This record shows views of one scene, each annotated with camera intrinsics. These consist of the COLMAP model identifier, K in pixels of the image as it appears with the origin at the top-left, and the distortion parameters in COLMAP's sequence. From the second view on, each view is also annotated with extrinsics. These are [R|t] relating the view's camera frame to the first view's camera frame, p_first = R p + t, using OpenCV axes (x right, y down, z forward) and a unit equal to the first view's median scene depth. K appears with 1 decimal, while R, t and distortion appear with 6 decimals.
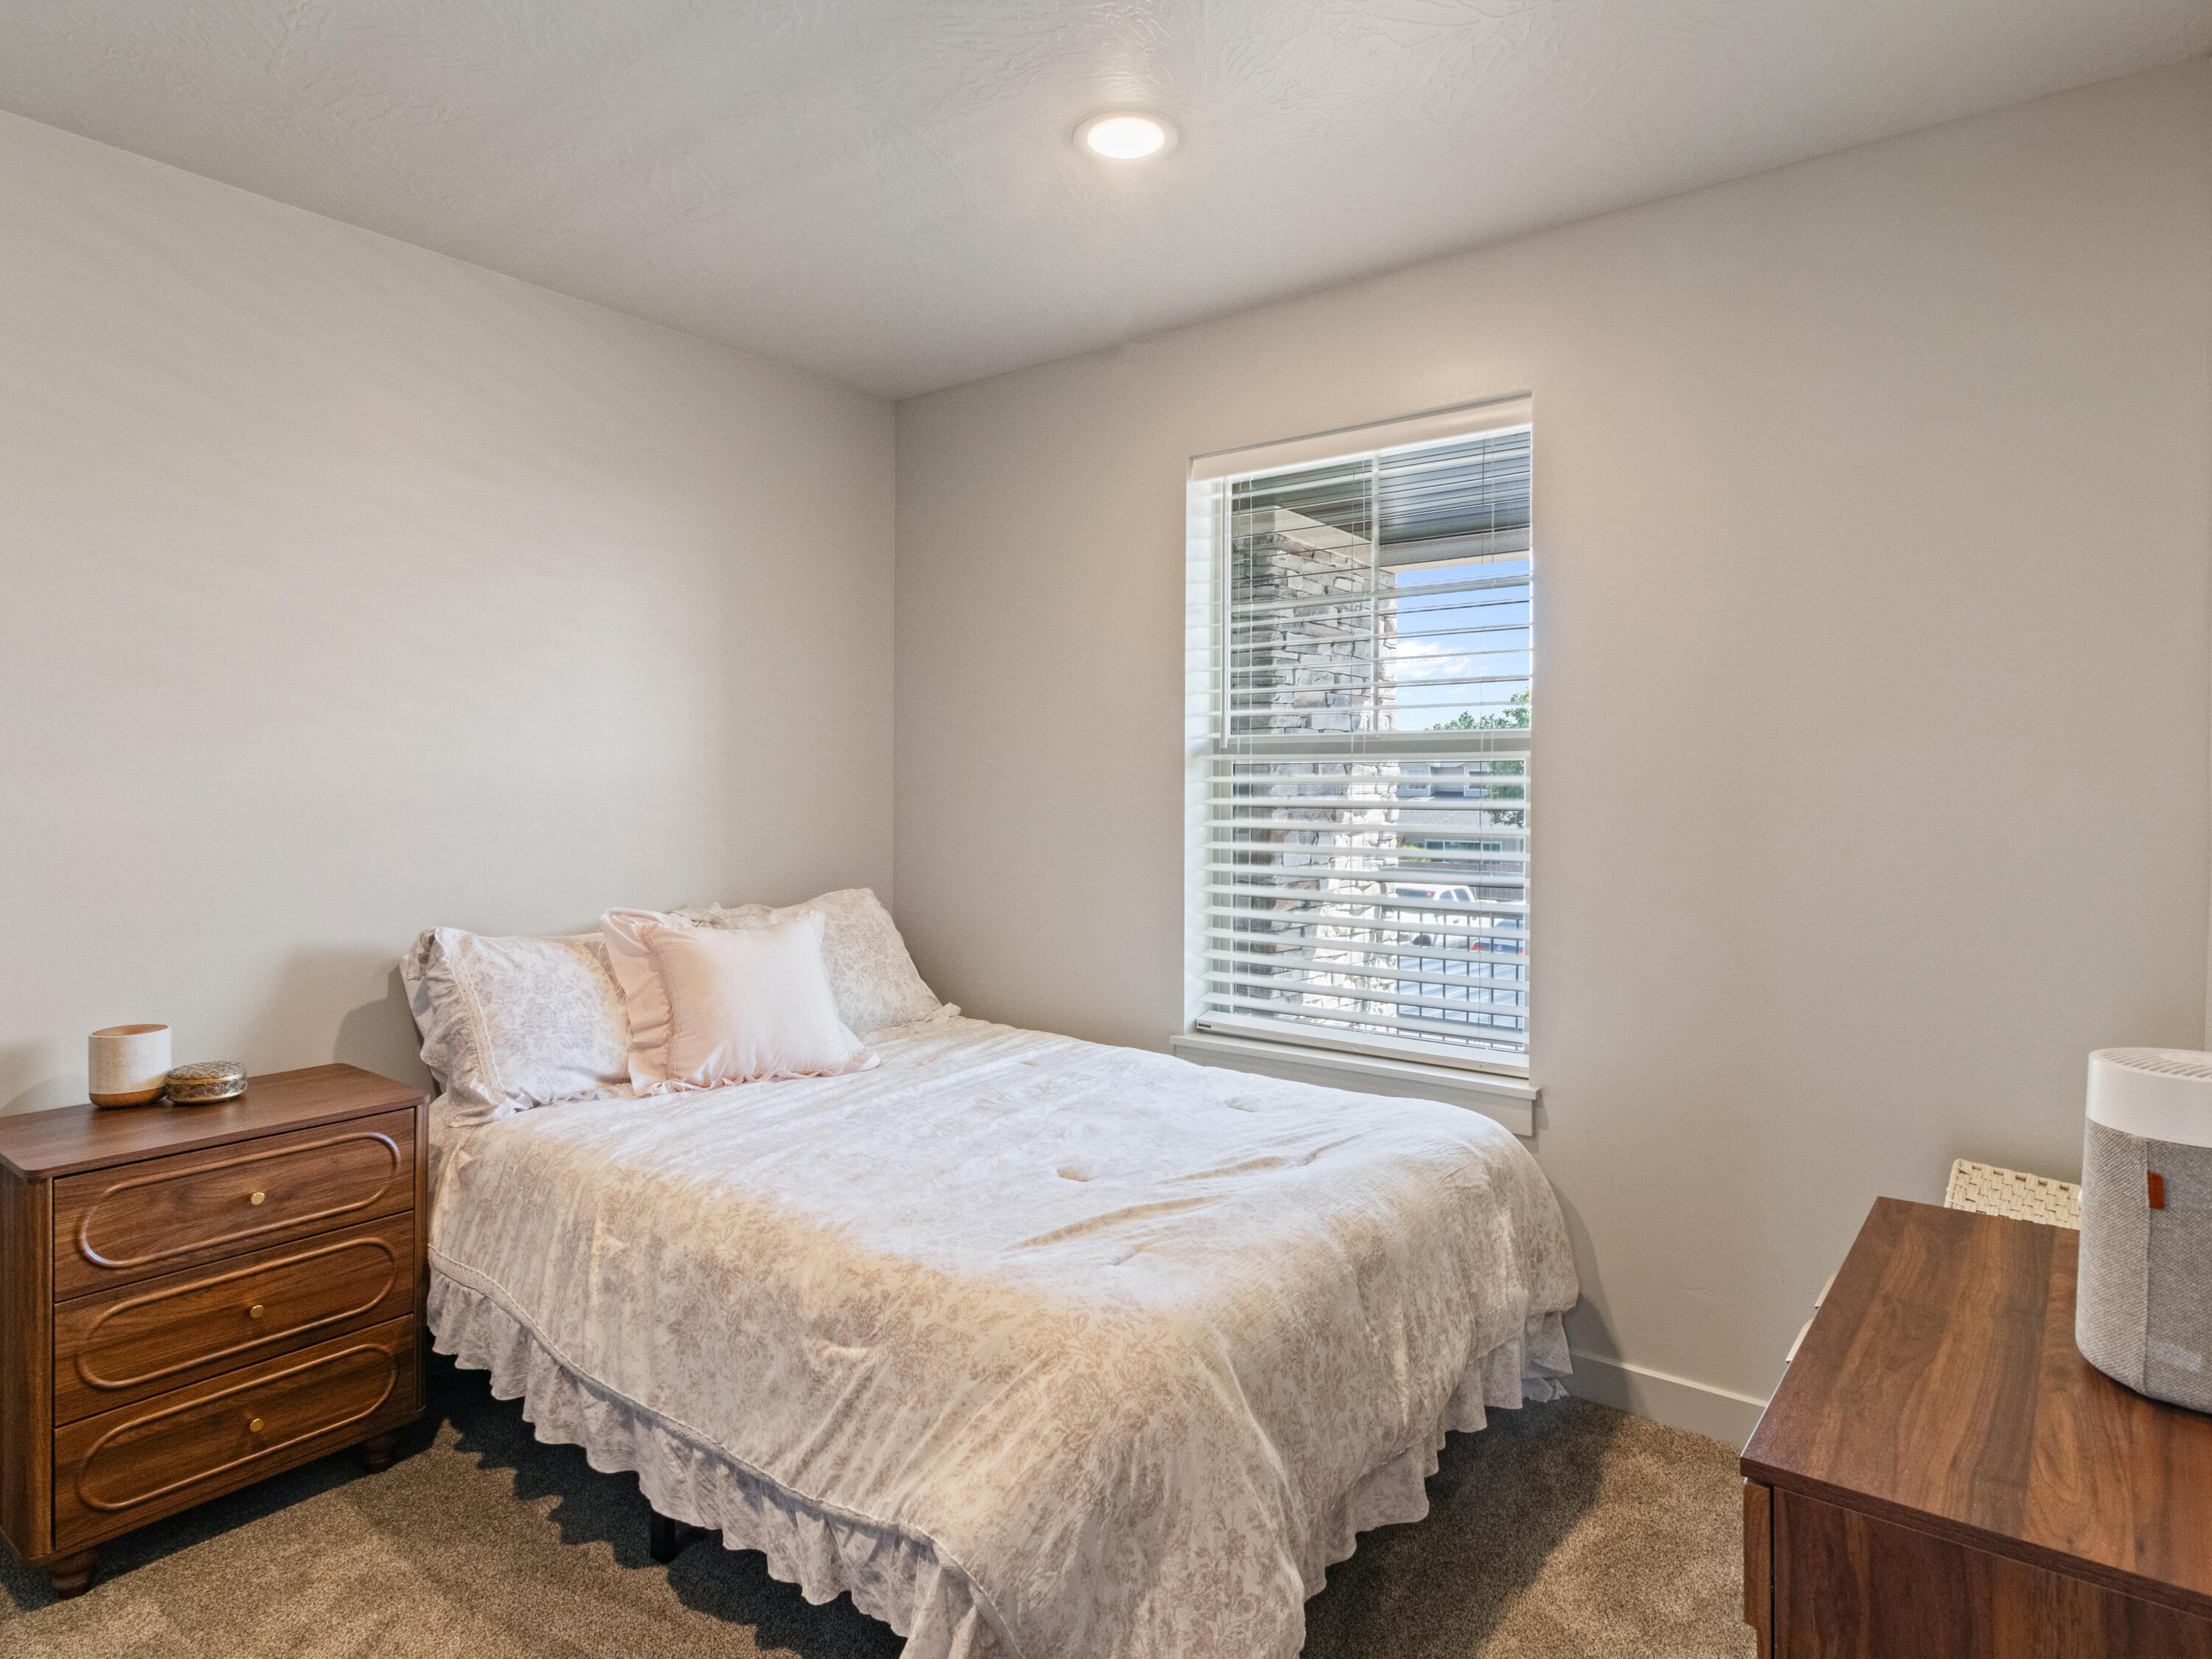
lens RADIAL K [[1236.1, 0, 1111.1], [0, 1236.1, 787.9], [0, 0, 1]] dist [-0.000472, -0.000370]
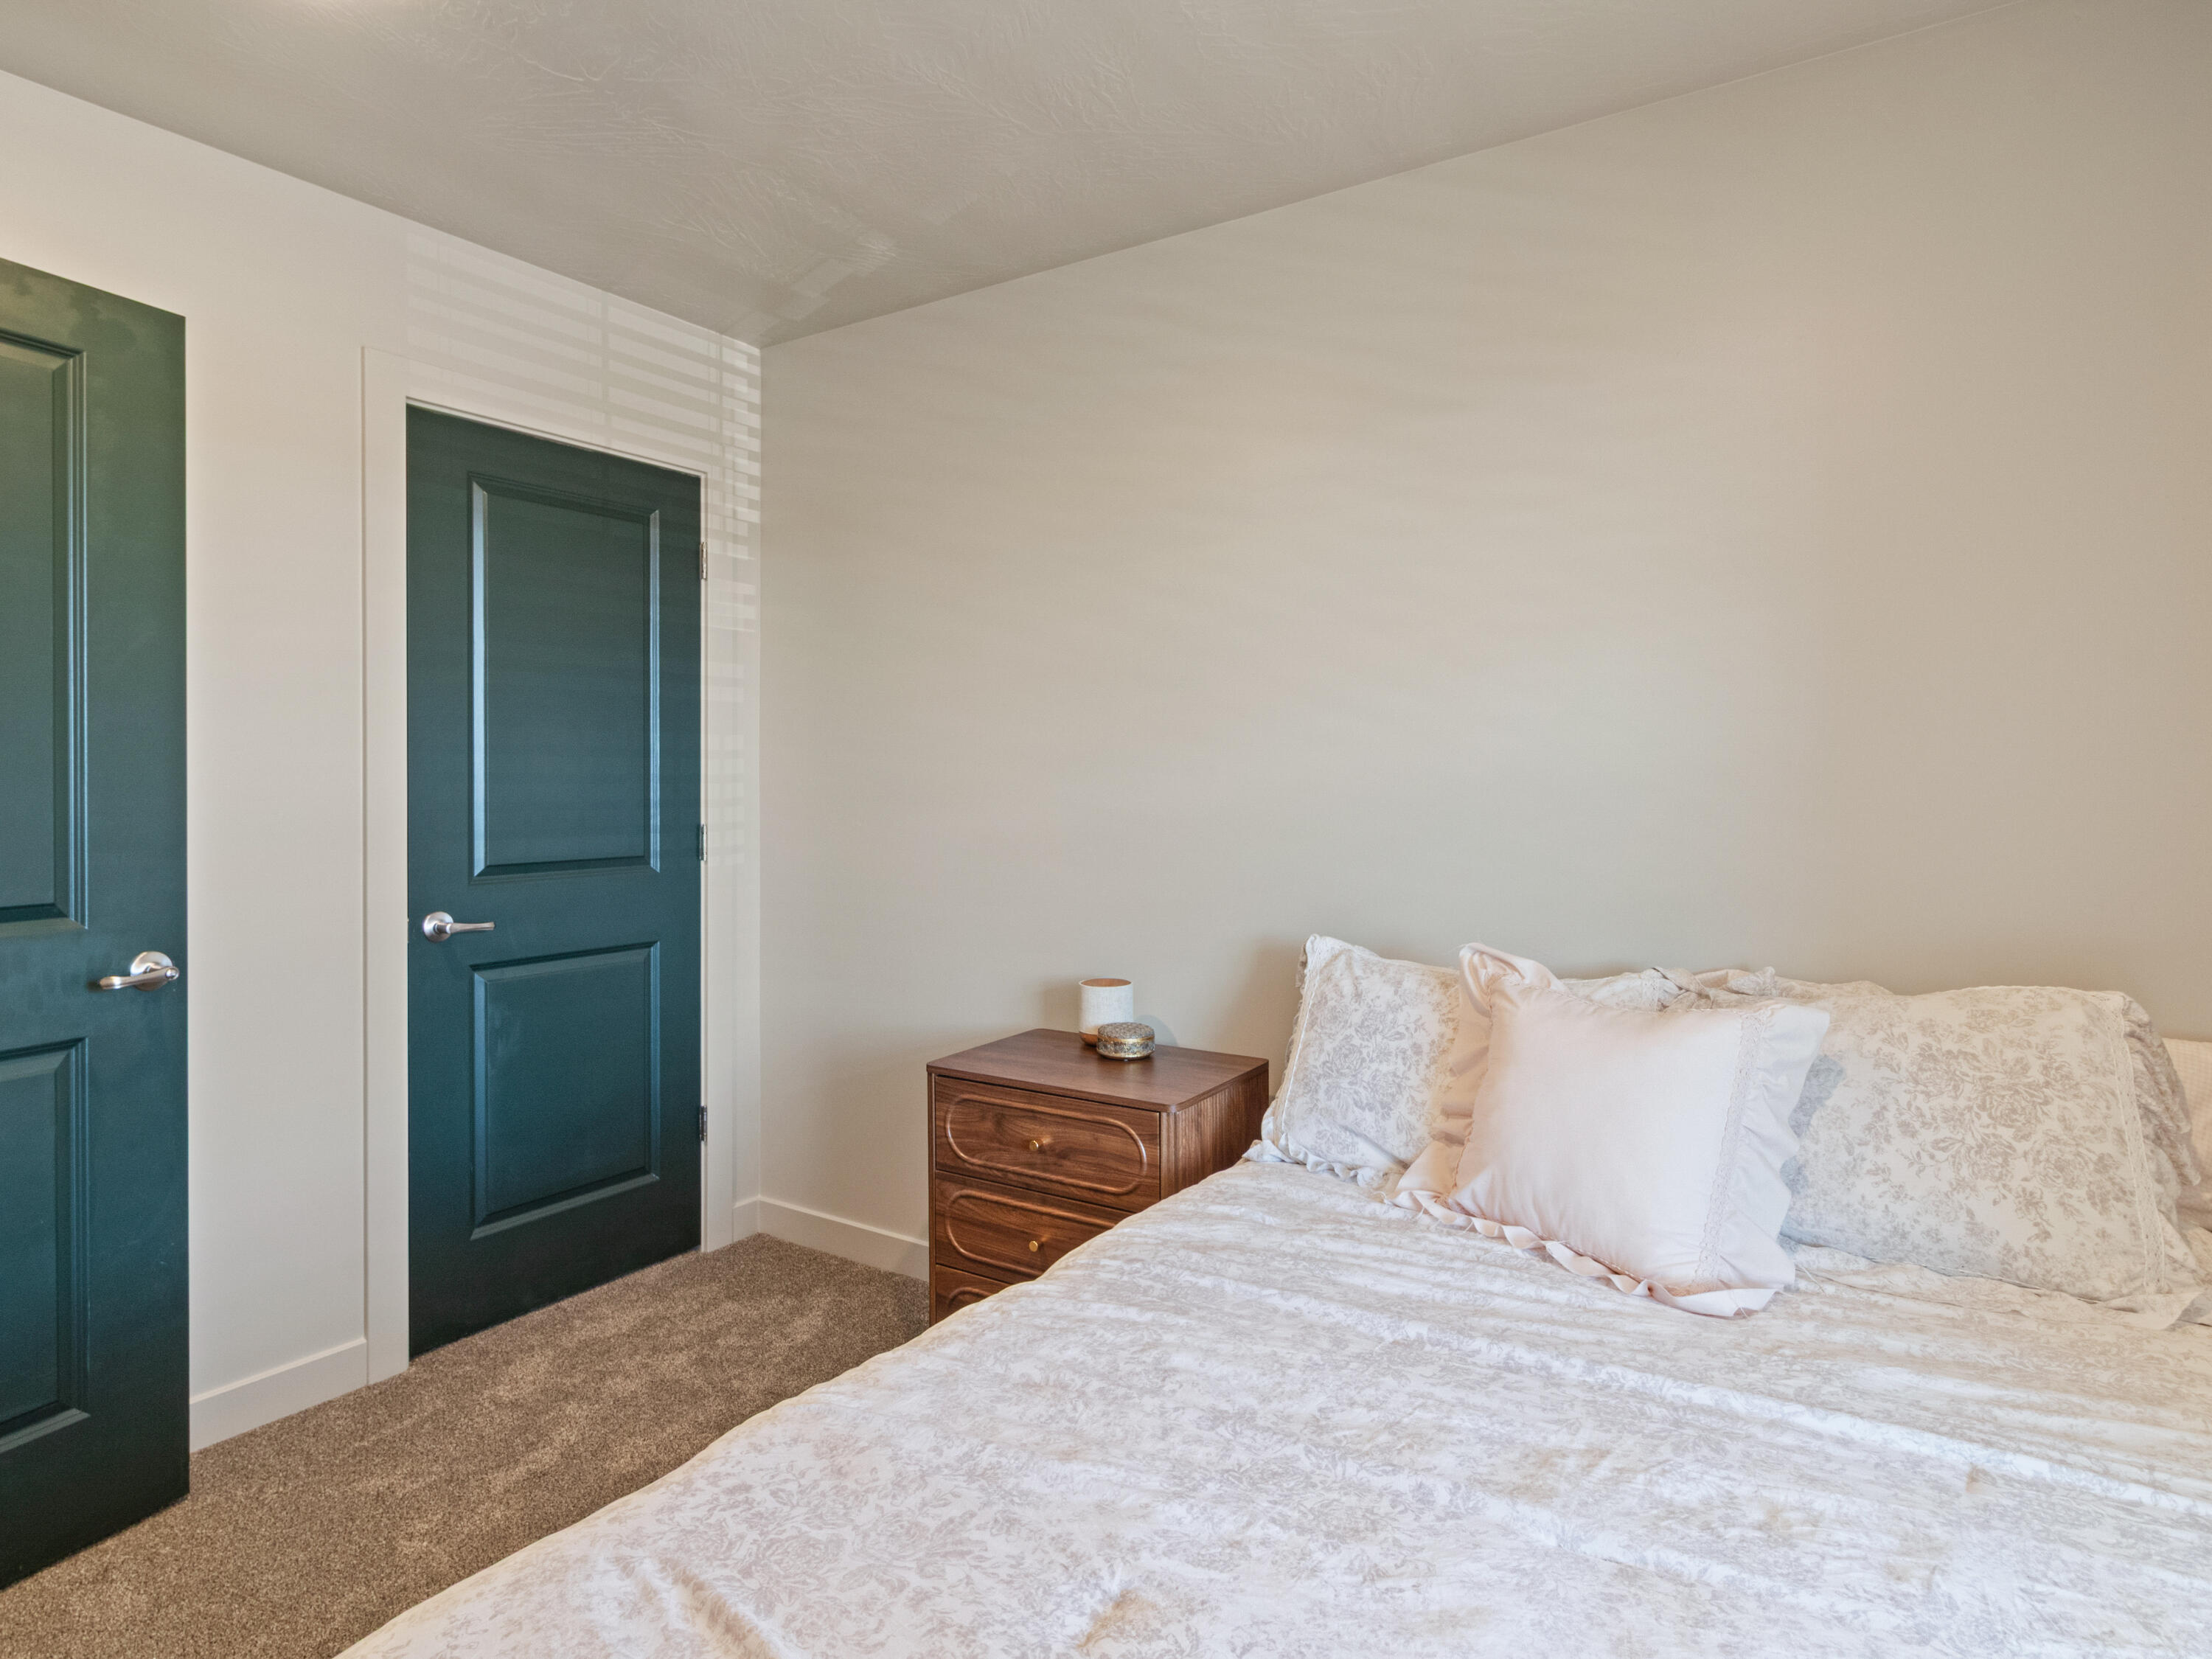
lens RADIAL K [[1236.1, 0, 1111.1], [0, 1236.1, 787.9], [0, 0, 1]] dist [-0.000472, -0.000370]
pose [[0.073995, 0.002892, -0.997254, 0.453207], [-0.004747, 0.999985, 0.002548, 0.003678], [0.997247, 0.004546, 0.074008, 1.027848]]
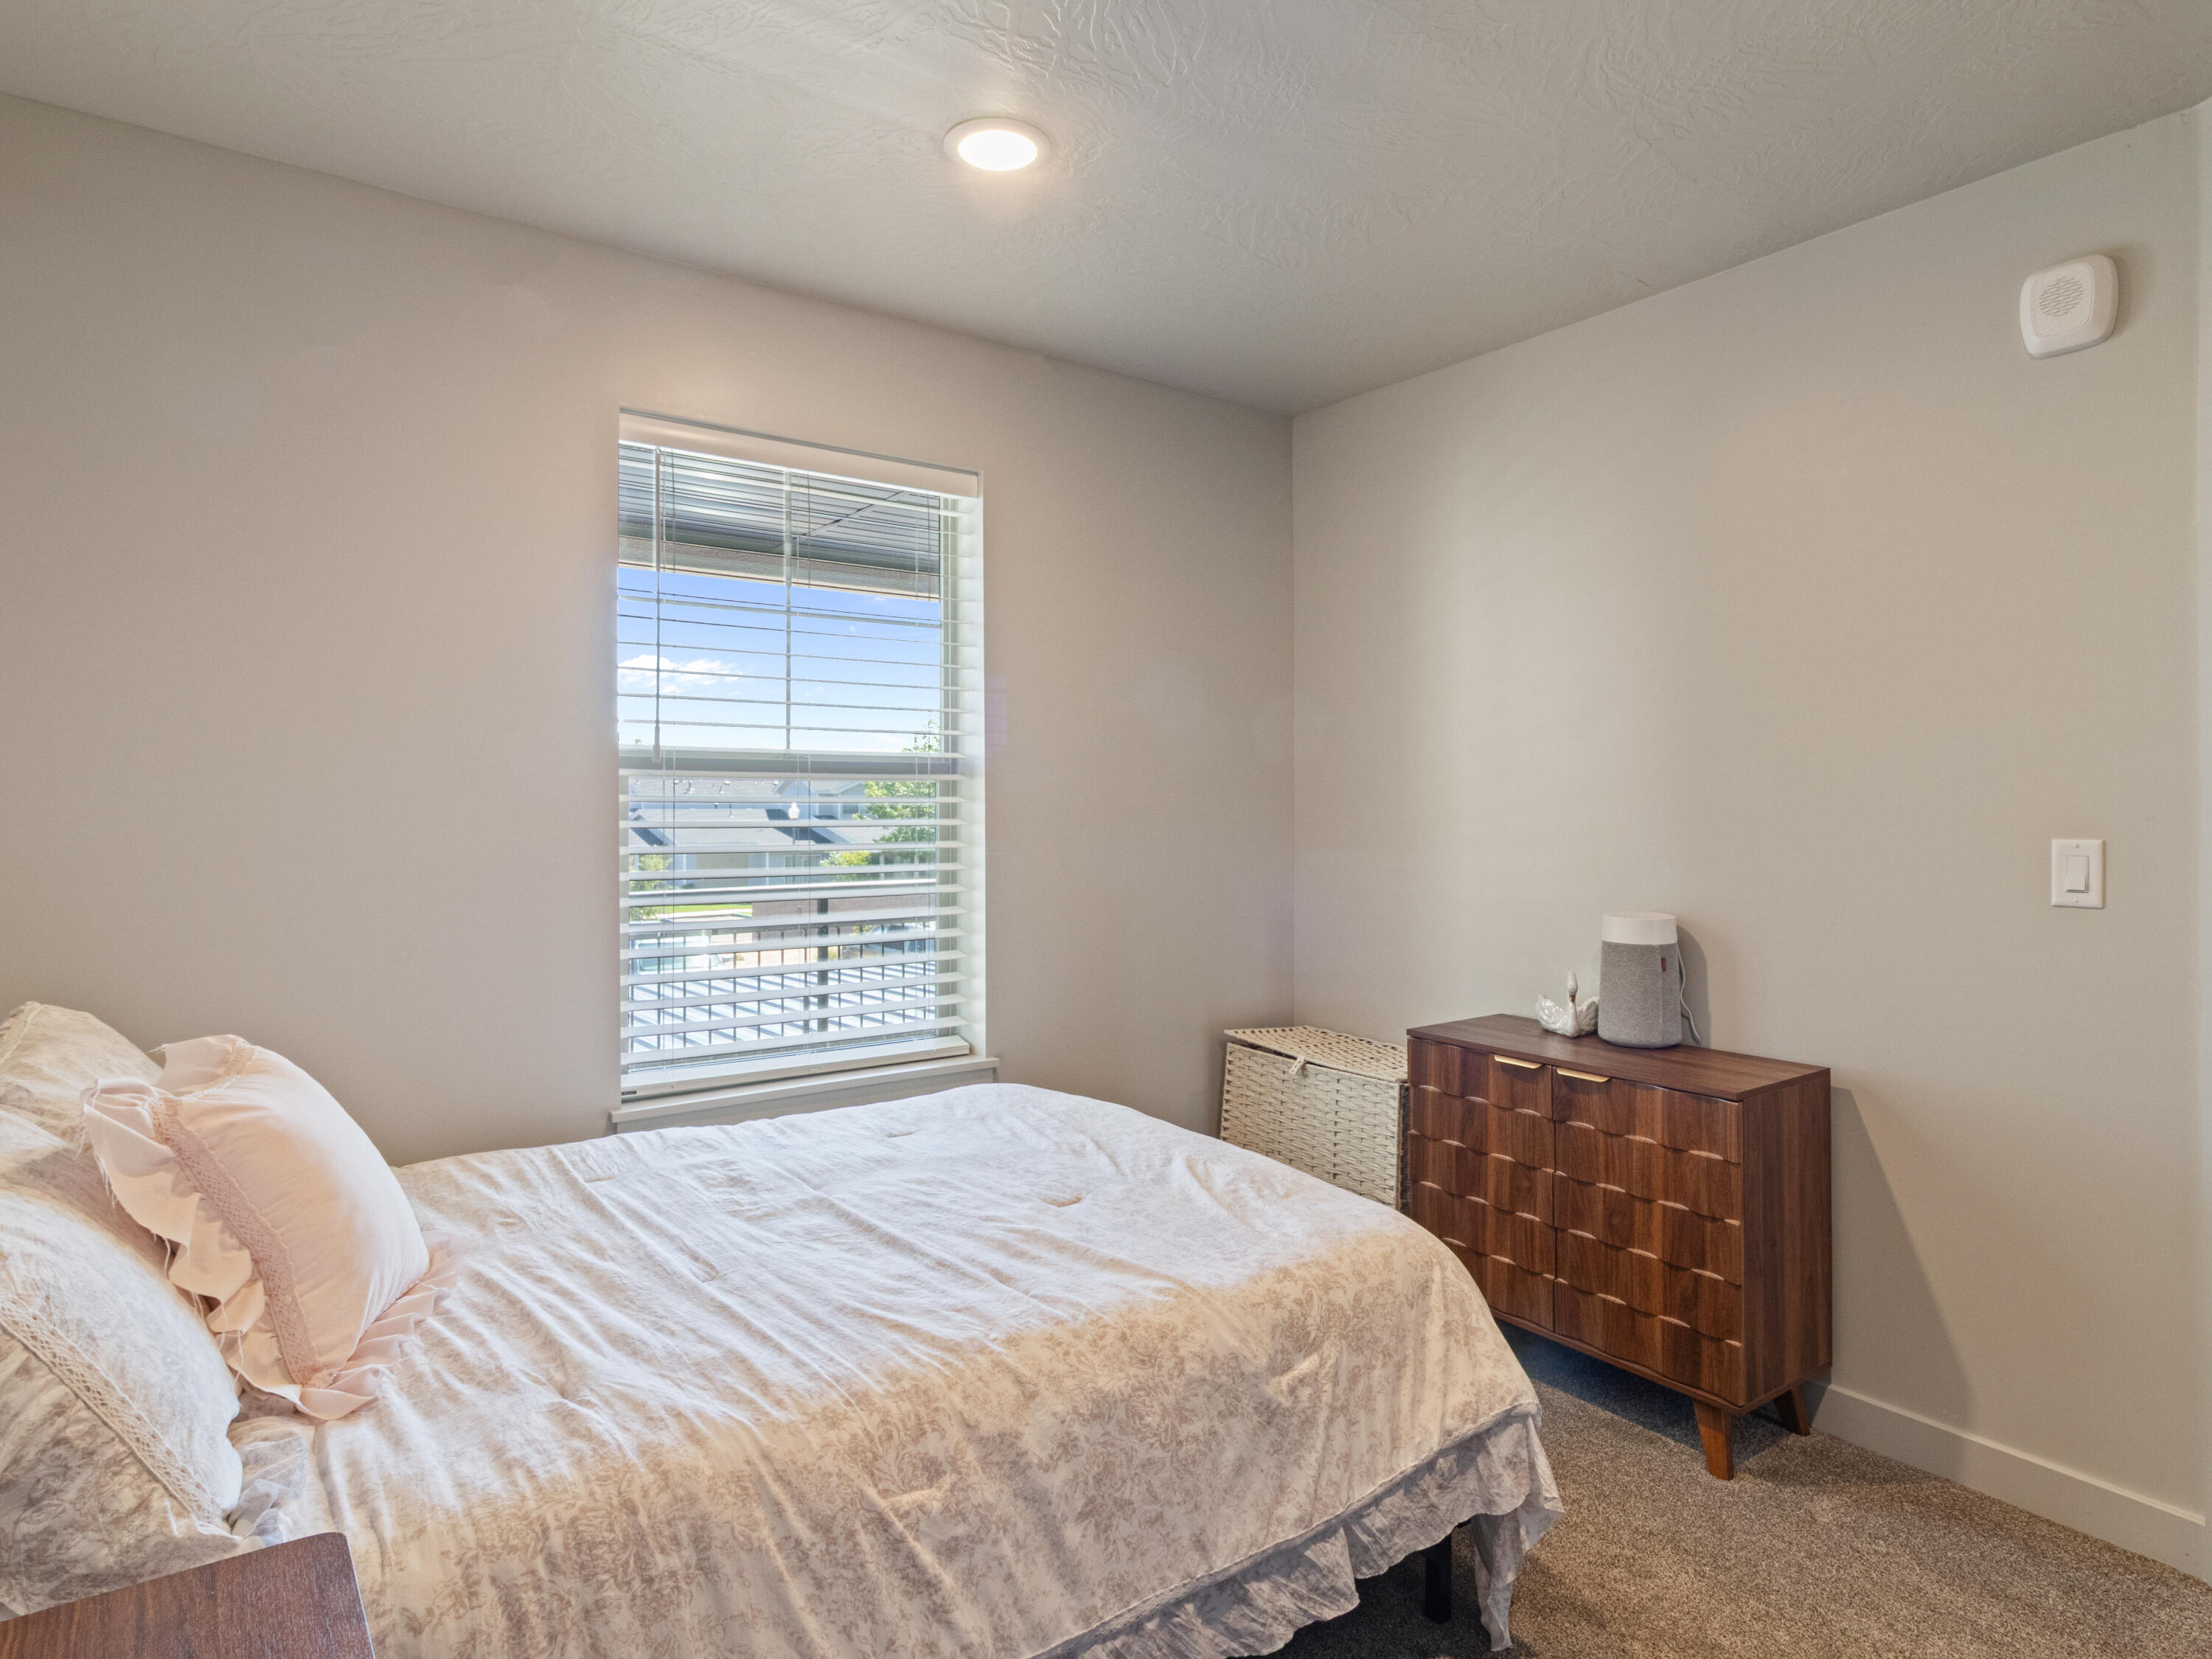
lens RADIAL K [[1251.5, 0, 1106.0], [0, 1251.5, 829.5], [0, 0, 1]] dist [-0.000132, -0.000863]
pose [[0.288368, -0.020649, 0.957297, -1.026812], [0.004222, 0.999785, 0.020294, -0.002772], [-0.957510, -0.001811, 0.288393, 0.722931]]
